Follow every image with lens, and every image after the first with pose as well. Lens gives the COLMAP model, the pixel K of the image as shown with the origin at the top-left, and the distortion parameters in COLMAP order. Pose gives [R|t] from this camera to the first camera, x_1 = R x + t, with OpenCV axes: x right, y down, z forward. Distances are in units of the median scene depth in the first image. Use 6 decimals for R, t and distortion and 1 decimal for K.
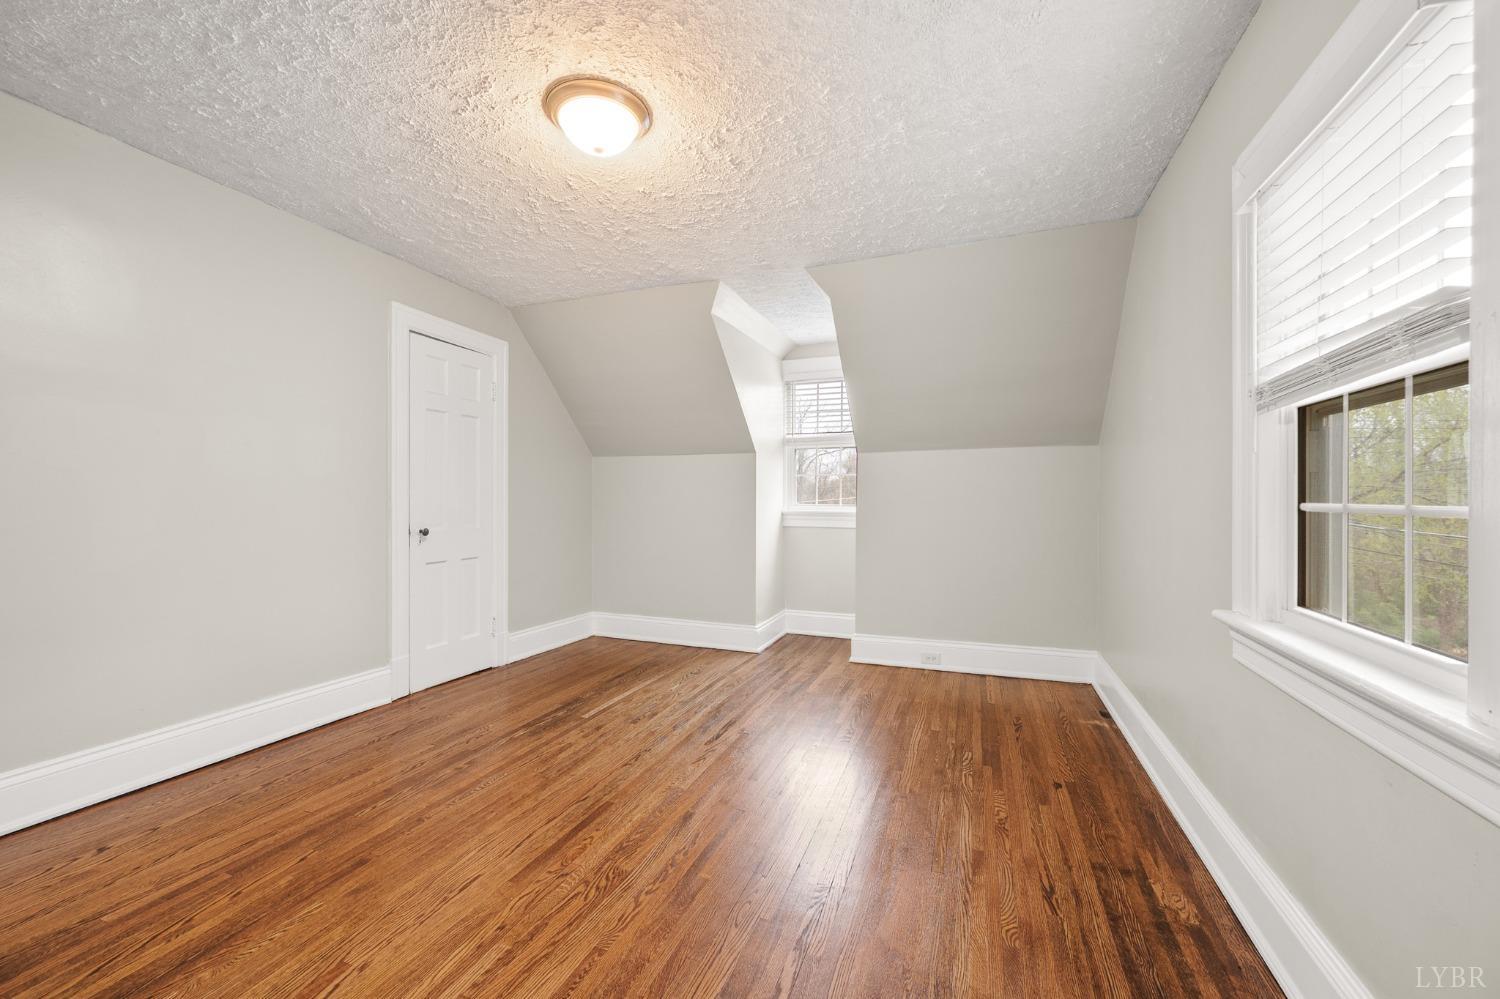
lens RADIAL K [[595.6, 0, 750.5], [0, 595.6, 506.9], [0, 0, 1]] dist [0.000281, -0.000034]
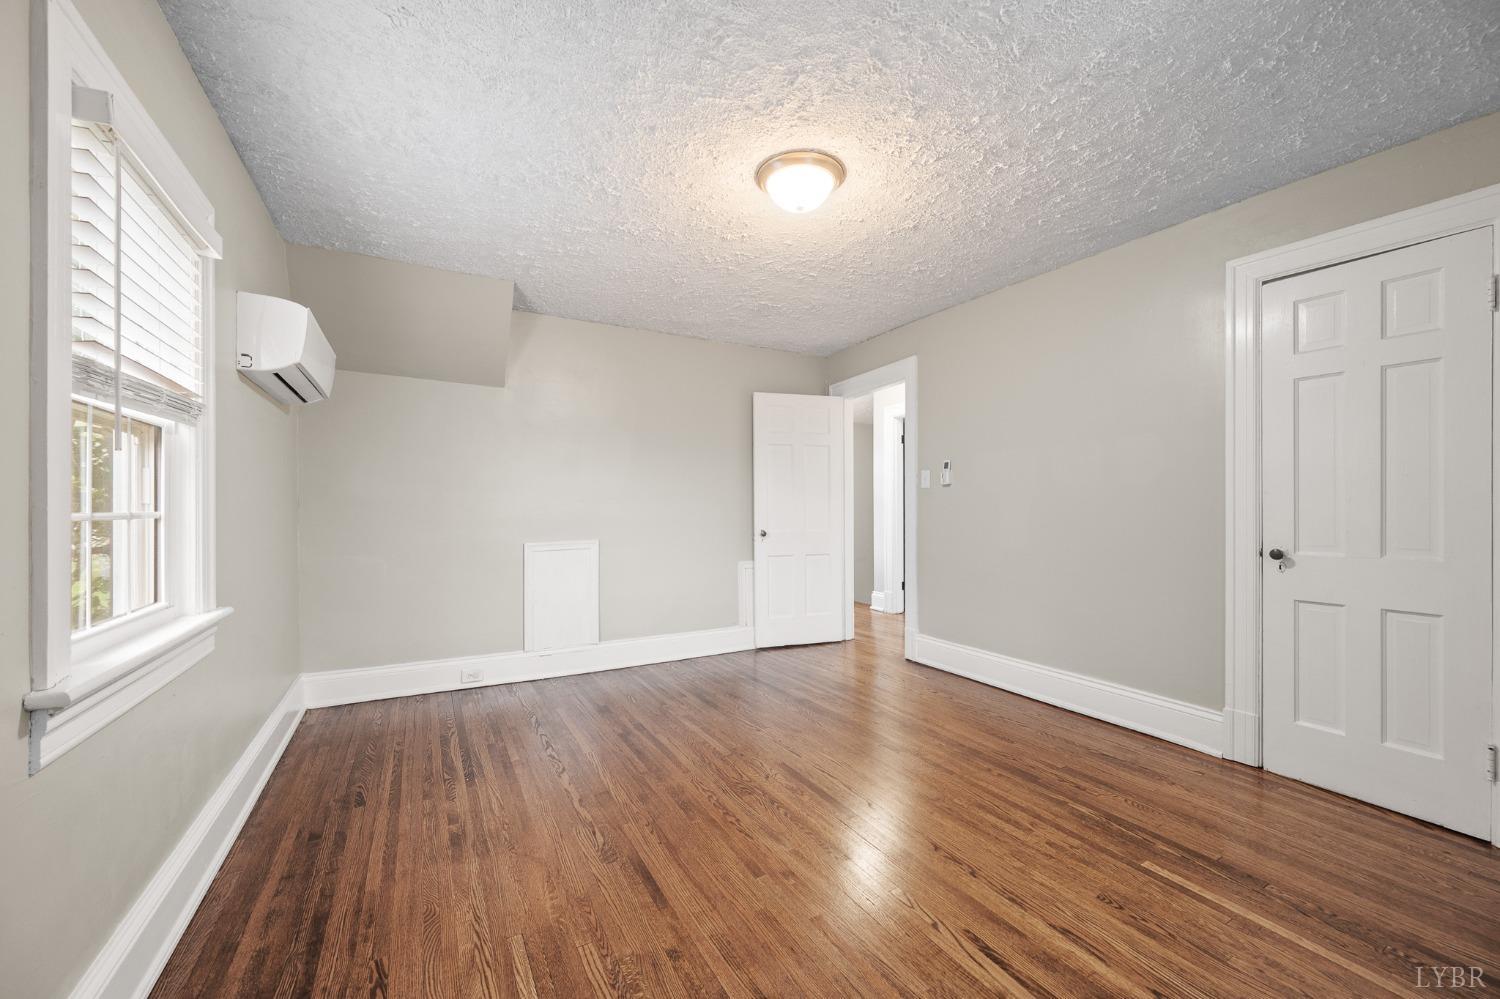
lens RADIAL K [[595.6, 0, 750.5], [0, 595.6, 506.9], [0, 0, 1]] dist [0.000281, -0.000034]
pose [[-0.645323, -0.000216, -0.763910, 0.469749], [-0.010449, 0.999909, 0.008545, -0.015408], [0.763838, 0.013496, -0.645266, 1.126535]]
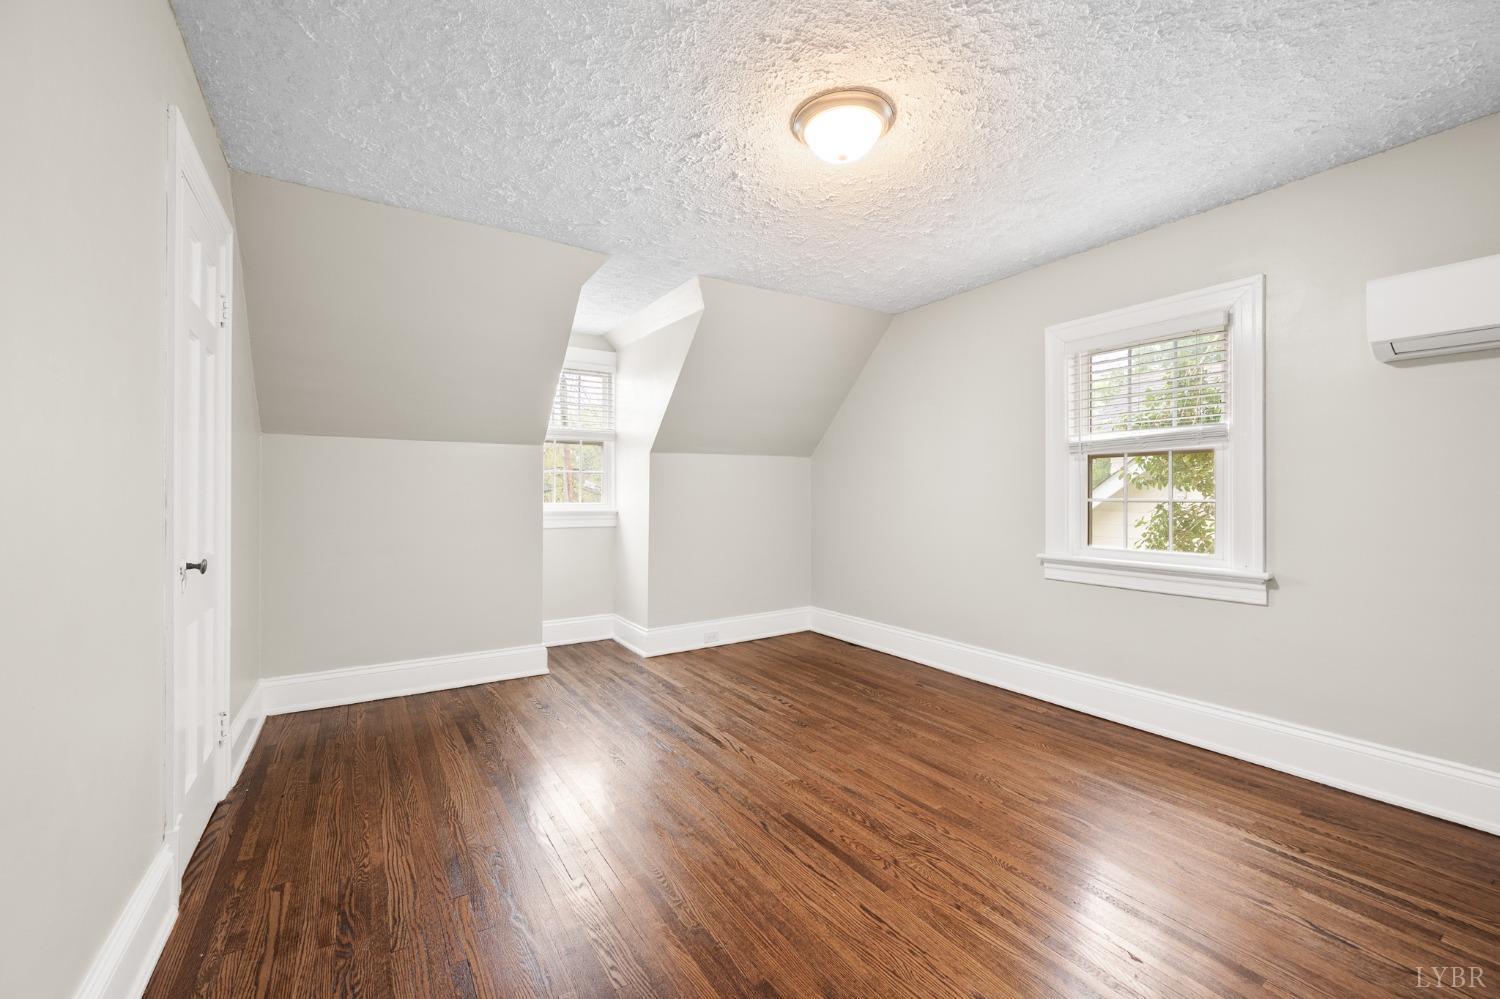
lens RADIAL K [[601.7, 0, 751.2], [0, 601.7, 499.3], [0, 0, 1]] dist [-0.001167, -0.000271]
pose [[0.593150, -0.008787, 0.805044, -0.786342], [0.014524, 0.999894, 0.000212, -0.010683], [-0.804961, 0.011567, 0.593216, 0.346781]]
